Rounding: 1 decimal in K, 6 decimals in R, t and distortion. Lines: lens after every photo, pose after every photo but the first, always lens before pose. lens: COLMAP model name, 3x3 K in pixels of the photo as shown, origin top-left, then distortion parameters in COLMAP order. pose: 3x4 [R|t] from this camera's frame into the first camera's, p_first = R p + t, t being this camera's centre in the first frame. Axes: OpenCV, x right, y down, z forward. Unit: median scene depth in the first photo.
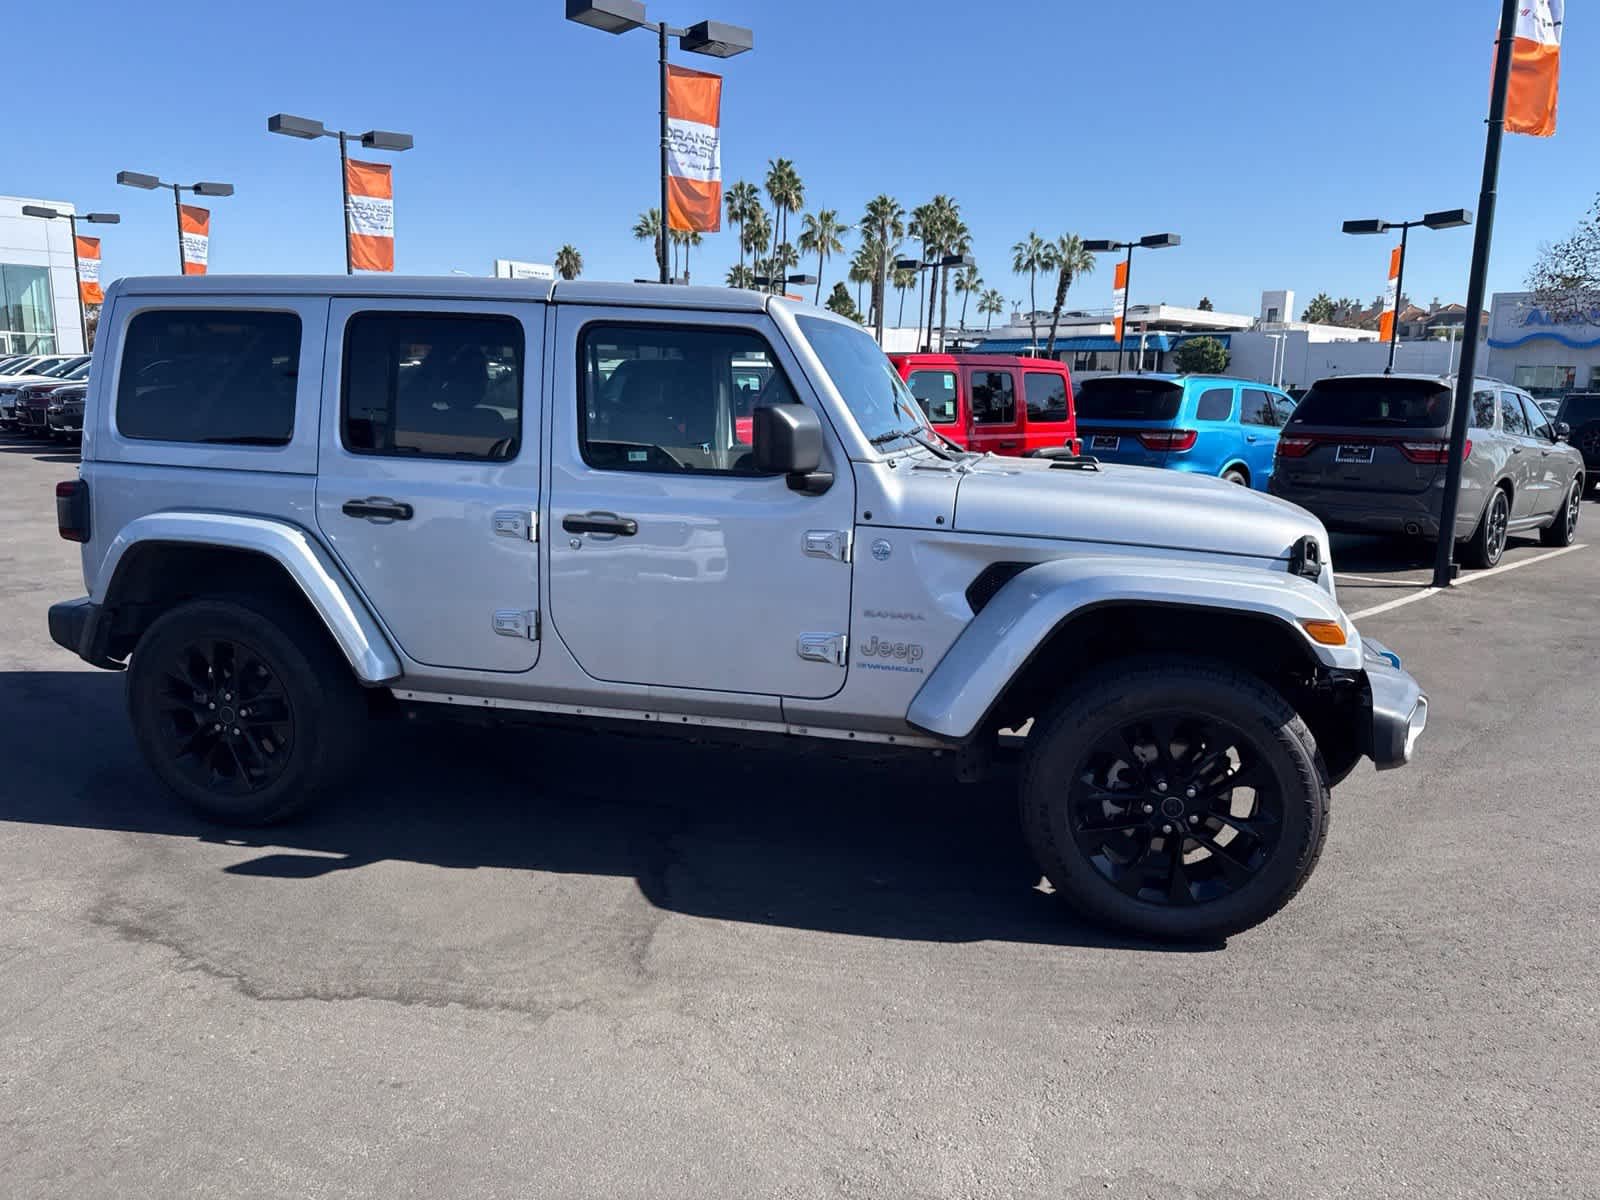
lens RADIAL K [[1132.3, 0, 805.9], [0, 1132.3, 598.1], [0, 0, 1]] dist [0.045854, -0.055241]
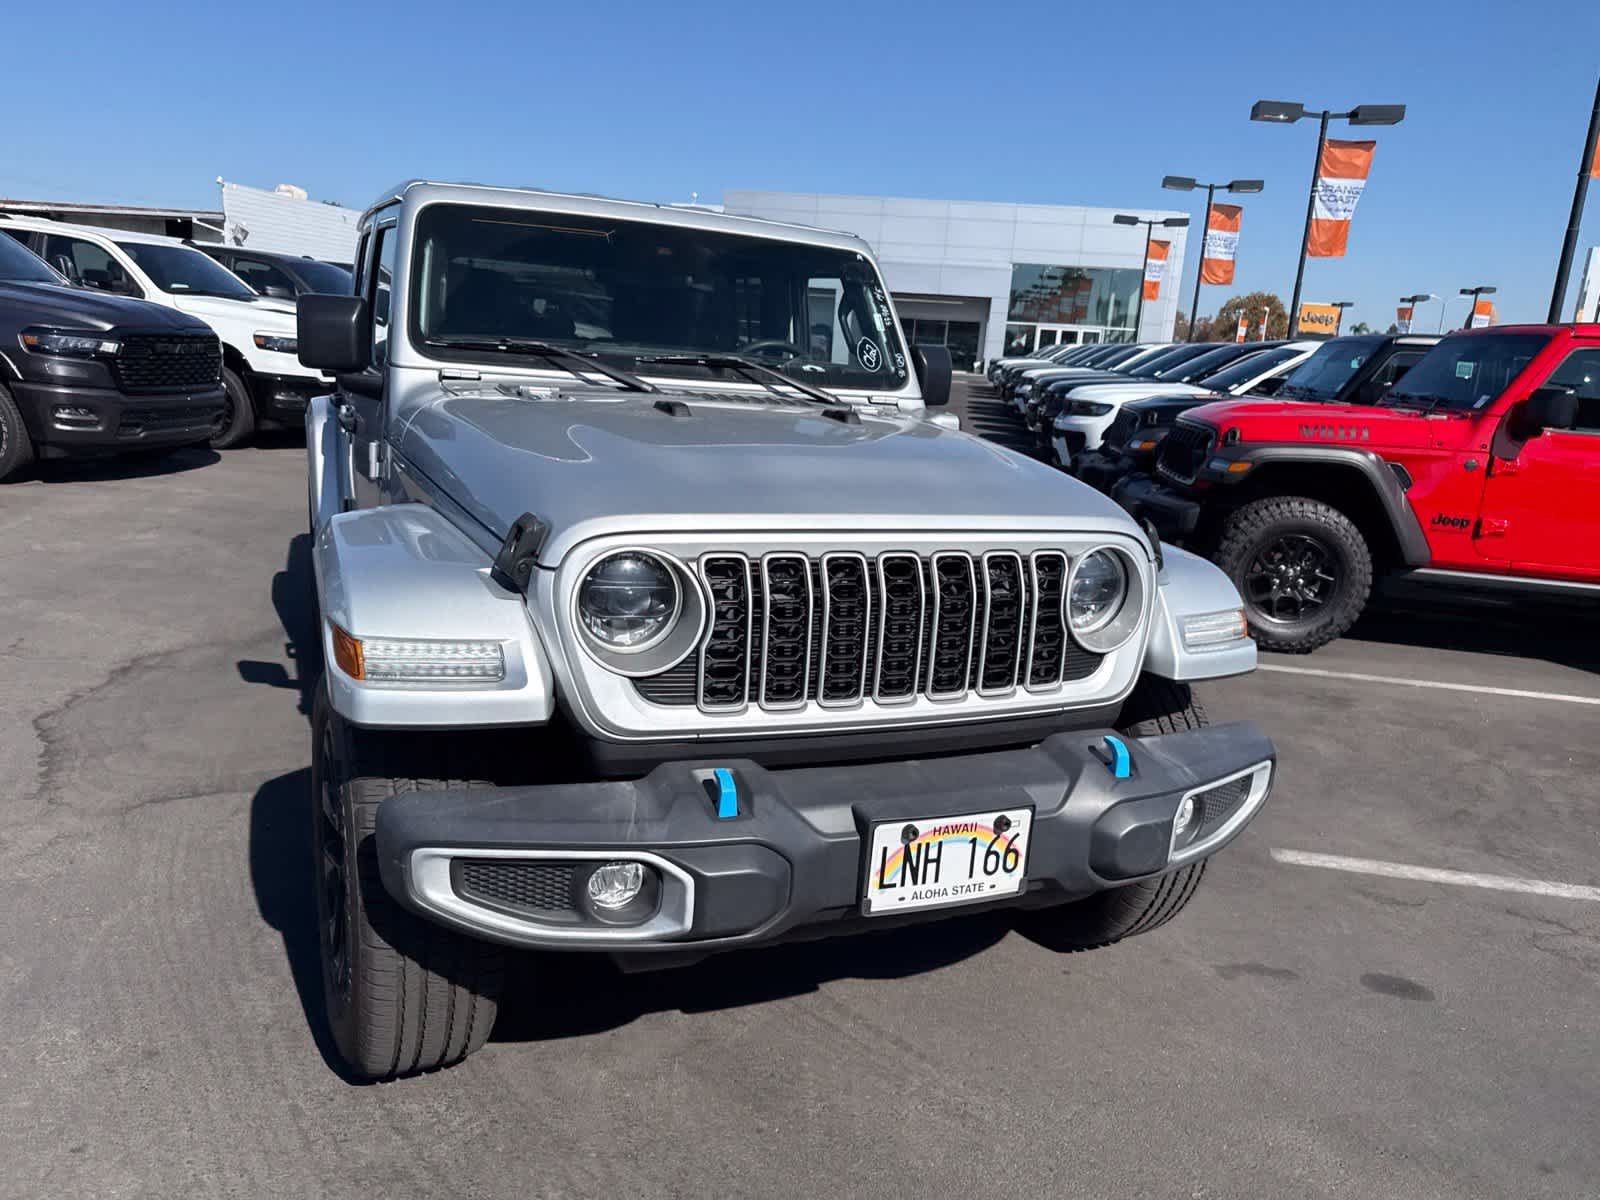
lens RADIAL K [[1132.3, 0, 808.8], [0, 1132.3, 603.8], [0, 0, 1]] dist [0.045854, -0.055241]
pose [[0.608090, 0.202113, -0.767709, 0.811000], [-0.201965, 0.974616, 0.096612, -0.078359], [0.767748, 0.096302, 0.633474, 0.603325]]
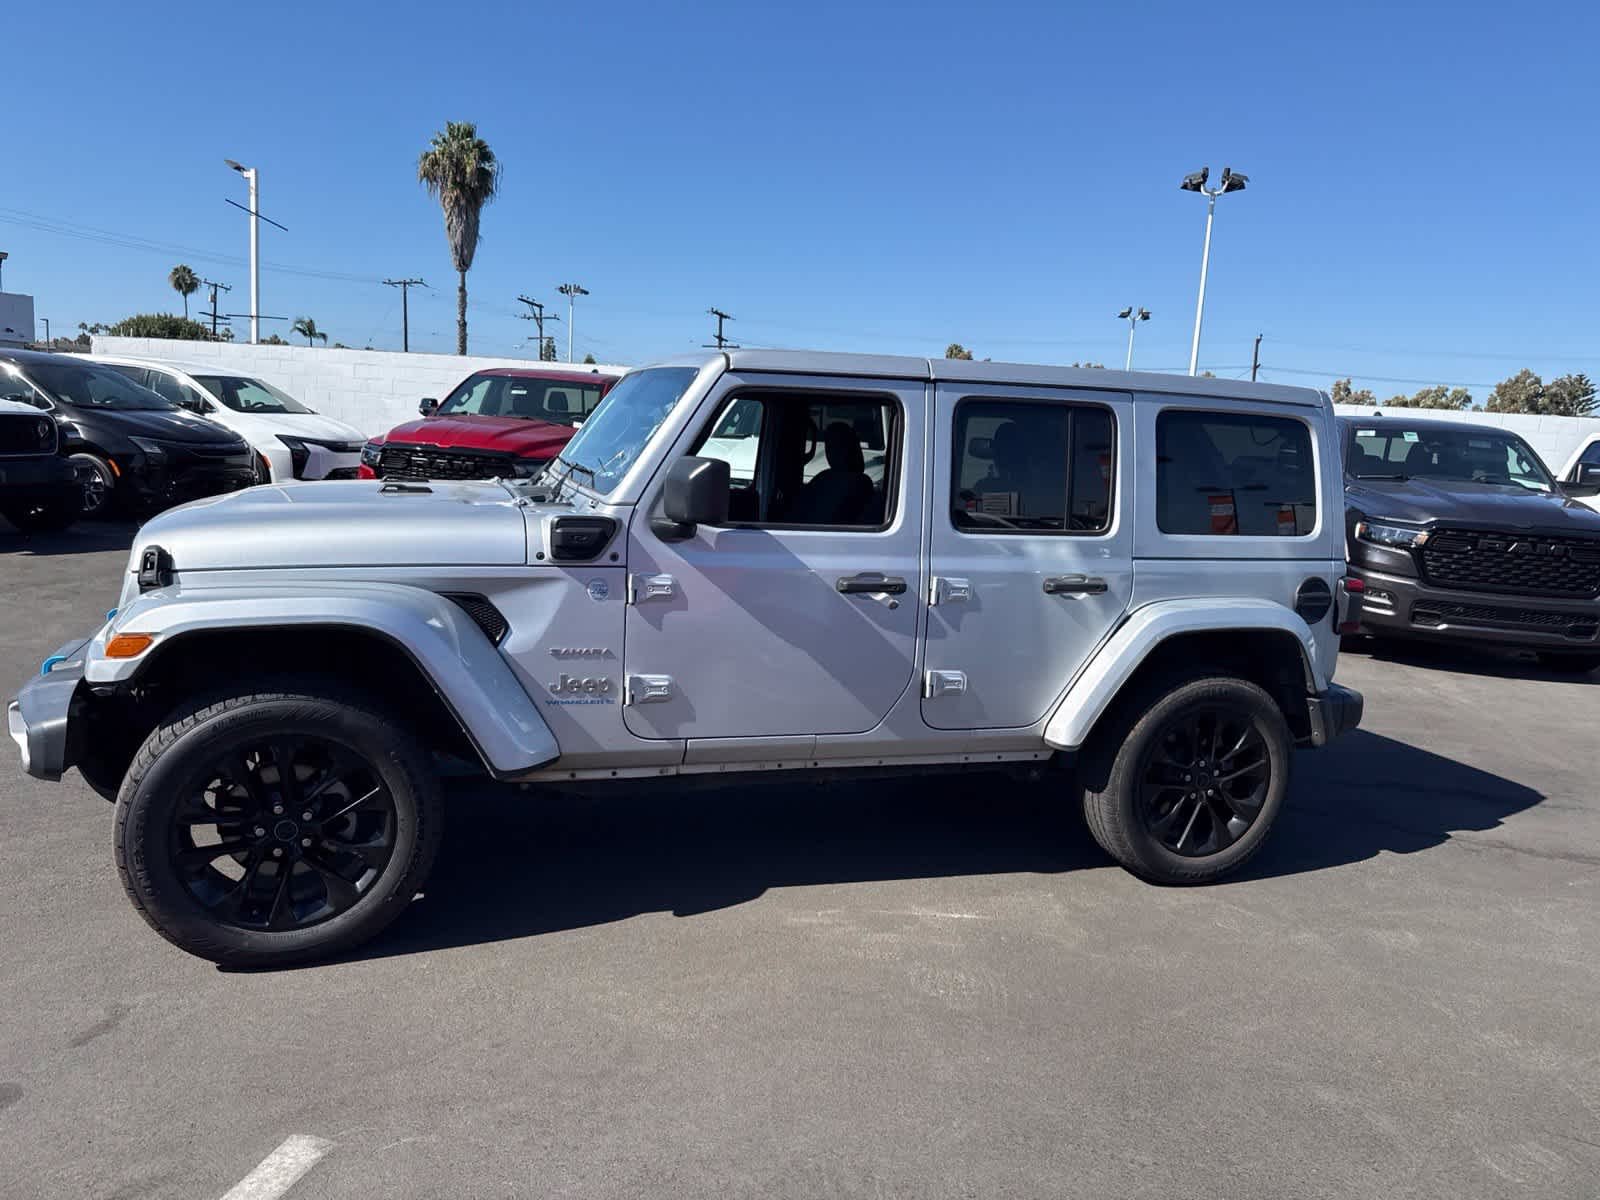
lens RADIAL K [[1132.3, 0, 809.3], [0, 1132.3, 607.7], [0, 0, 1]] dist [0.045854, -0.055241]
pose [[-0.831554, 0.013560, -0.555278, 0.498873], [-0.182630, 0.937444, 0.296388, -0.380421], [0.524561, 0.347873, -0.777059, 2.008146]]
